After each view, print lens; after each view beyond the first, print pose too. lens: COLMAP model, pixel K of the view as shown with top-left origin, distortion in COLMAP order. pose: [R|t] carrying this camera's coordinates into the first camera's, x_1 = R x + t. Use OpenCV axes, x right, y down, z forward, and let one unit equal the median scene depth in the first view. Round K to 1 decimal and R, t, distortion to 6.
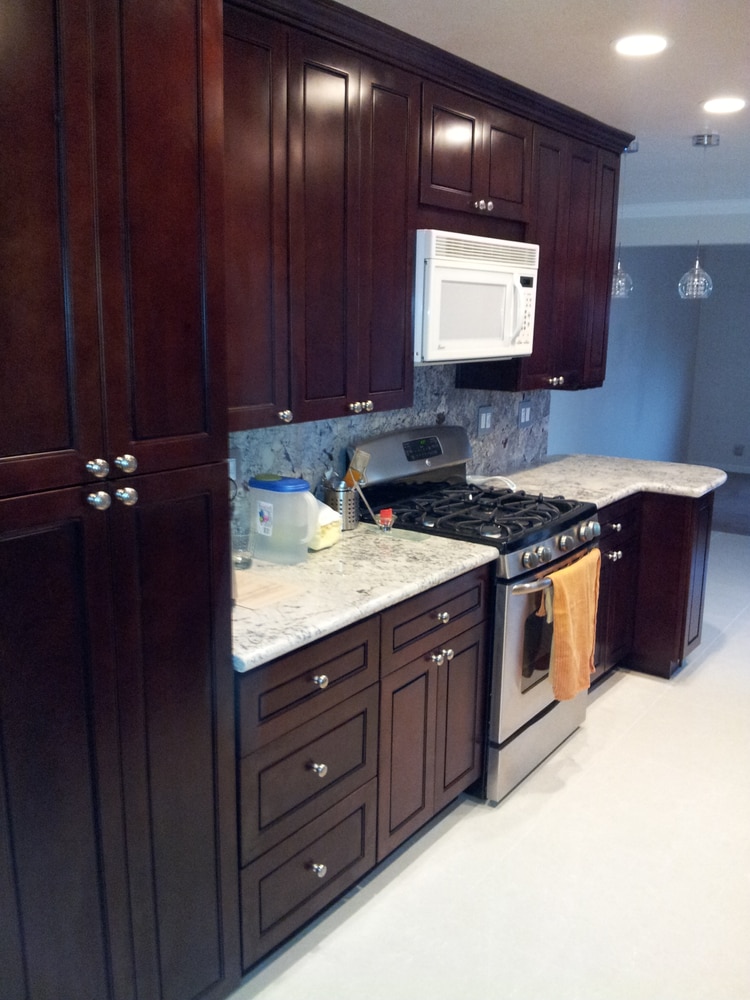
lens RADIAL K [[884.7, 0, 377.1], [0, 884.7, 491.3], [0, 0, 1]] dist [0.089624, -0.239309]
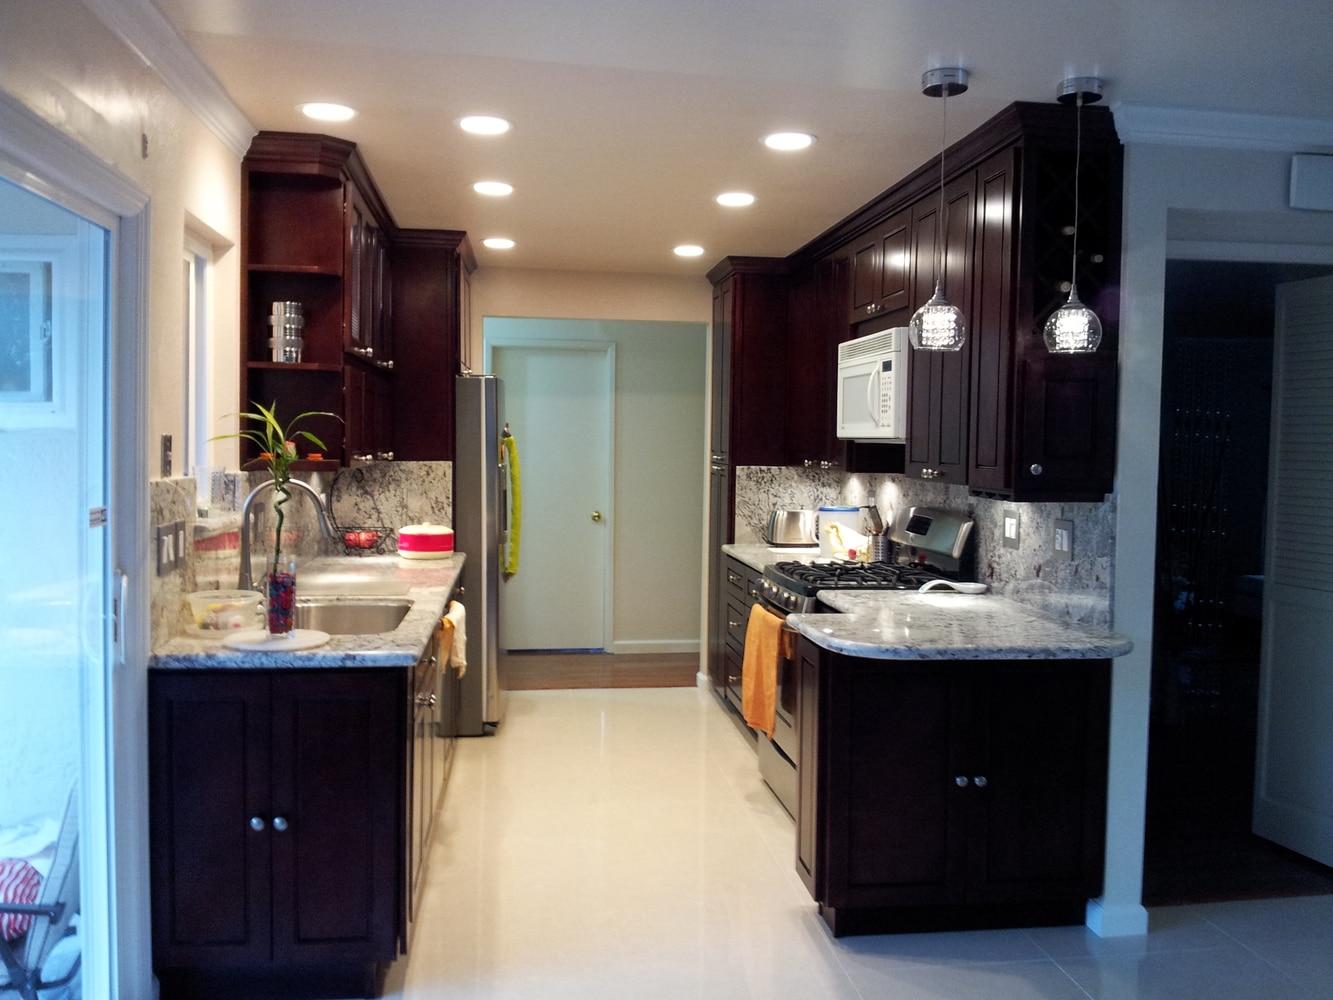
lens RADIAL K [[1179.4, 0, 668.4], [0, 1179.4, 494.9], [0, 0, 1]] dist [0.089624, -0.239309]
pose [[-0.731283, 0.012876, -0.681953, 1.198601], [-0.155528, 0.970334, 0.185100, -0.288736], [0.664106, 0.241424, -0.707586, 1.728127]]
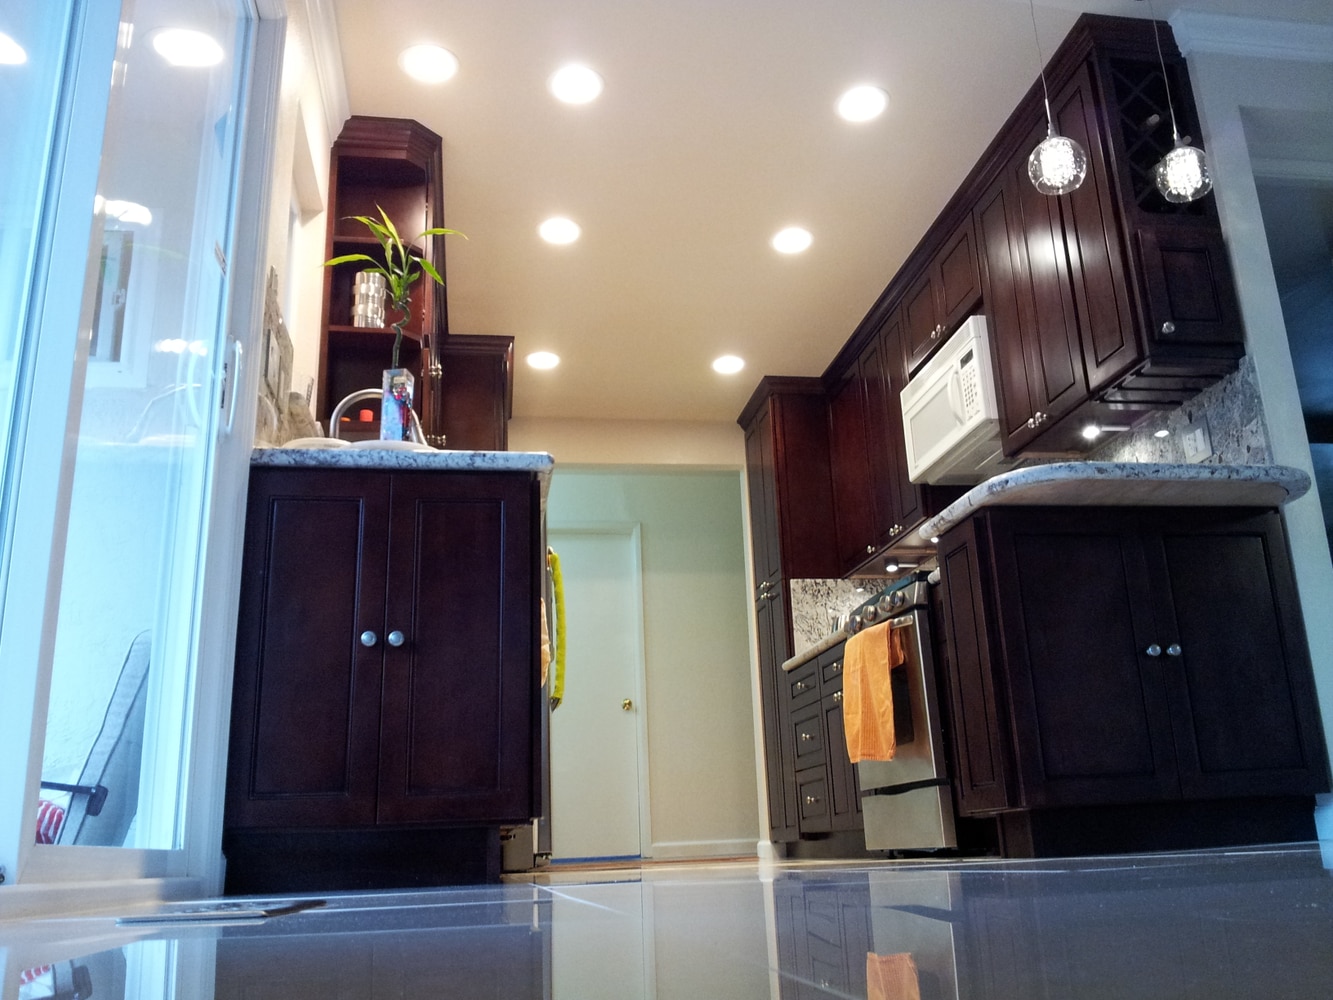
lens RADIAL K [[1179.4, 0, 670.5], [0, 1179.4, 496.5], [0, 0, 1]] dist [0.089624, -0.239309]
pose [[-0.709067, -0.188028, -0.679610, 1.208493], [-0.108235, 0.981393, -0.158596, 0.152003], [0.696785, -0.038898, -0.716225, 1.628024]]
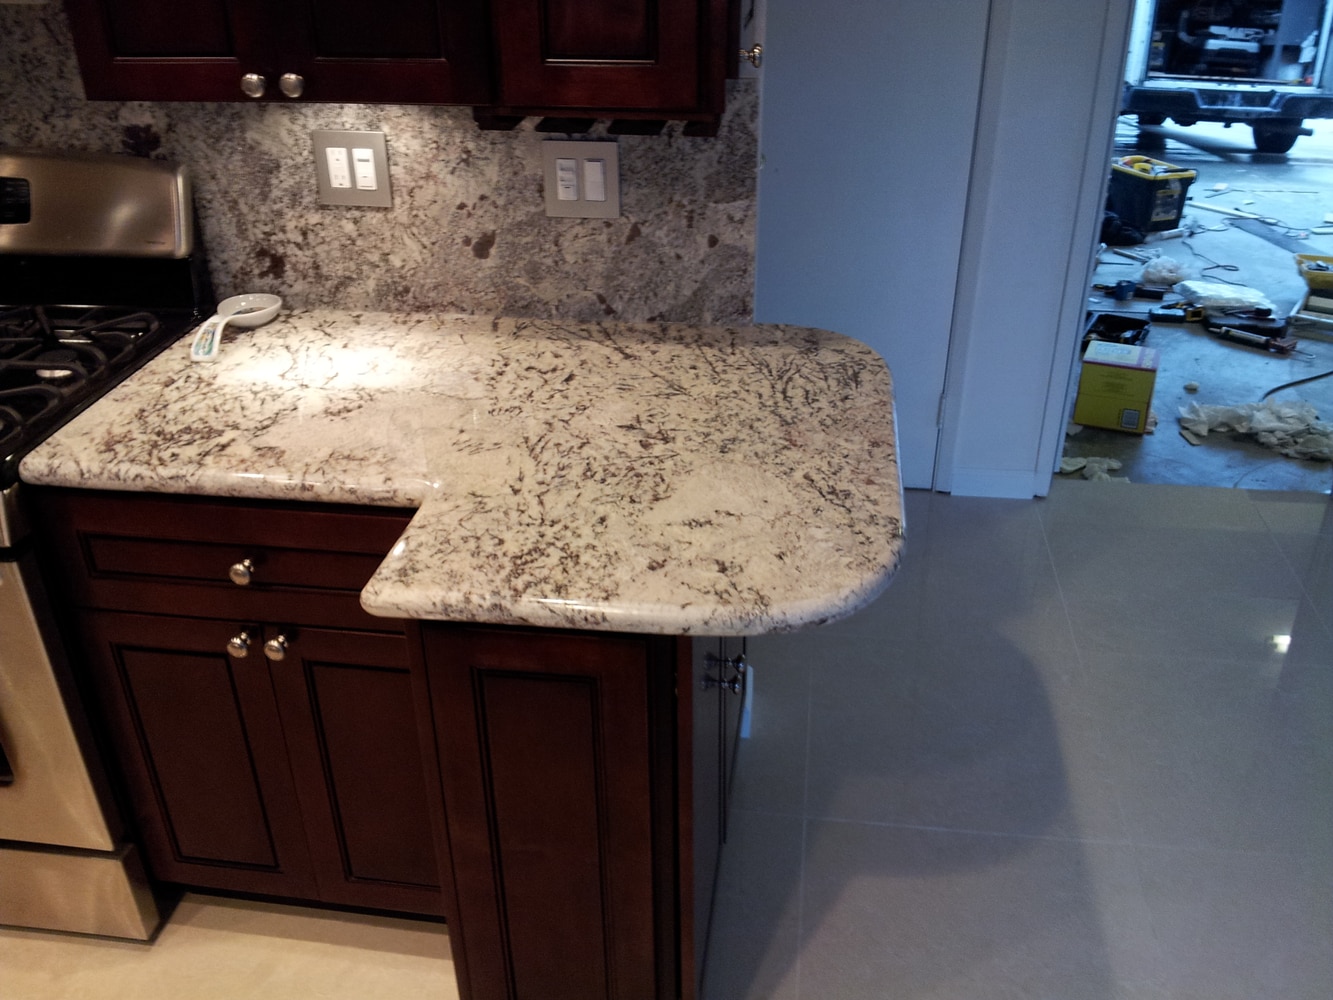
lens RADIAL K [[1179.4, 0, 674.4], [0, 1179.4, 497.4], [0, 0, 1]] dist [0.089624, -0.239309]
pose [[0.469051, 0.420409, -0.776690, 0.715939], [-0.162924, 0.905529, 0.391756, -0.194965], [0.868013, -0.057212, 0.493234, 0.967706]]
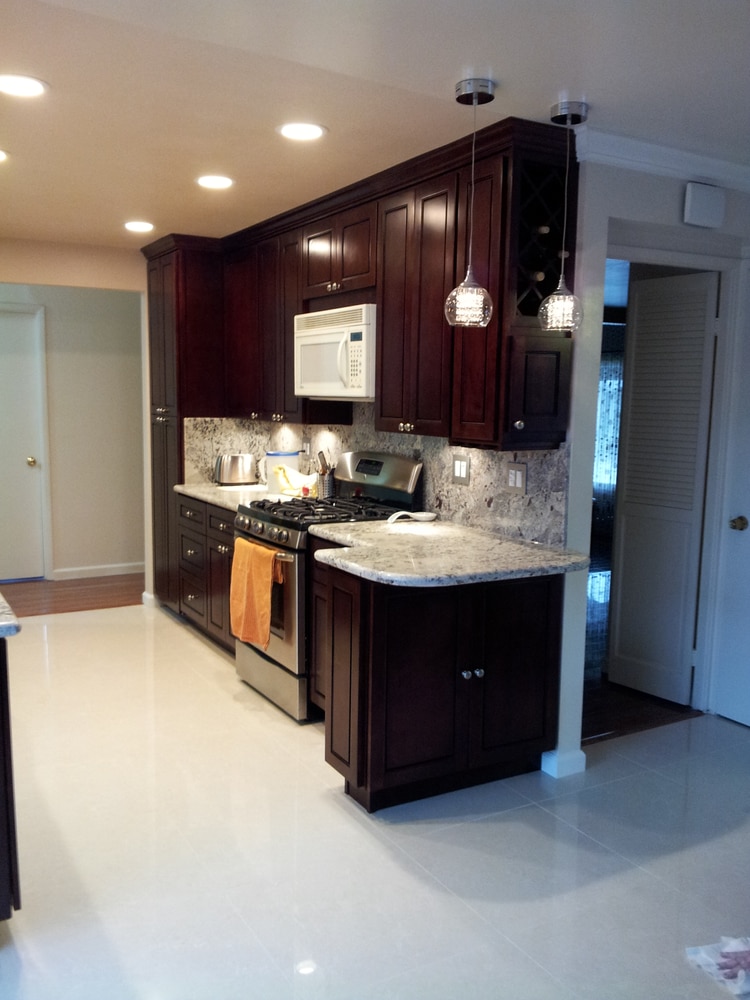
lens RADIAL K [[884.7, 0, 384.7], [0, 884.7, 510.6], [0, 0, 1]] dist [0.089624, -0.239309]
pose [[-0.408588, 0.102469, -0.906949, 1.207113], [-0.200964, 0.959192, 0.198907, -0.244143], [0.890320, 0.263535, -0.371321, 1.470193]]
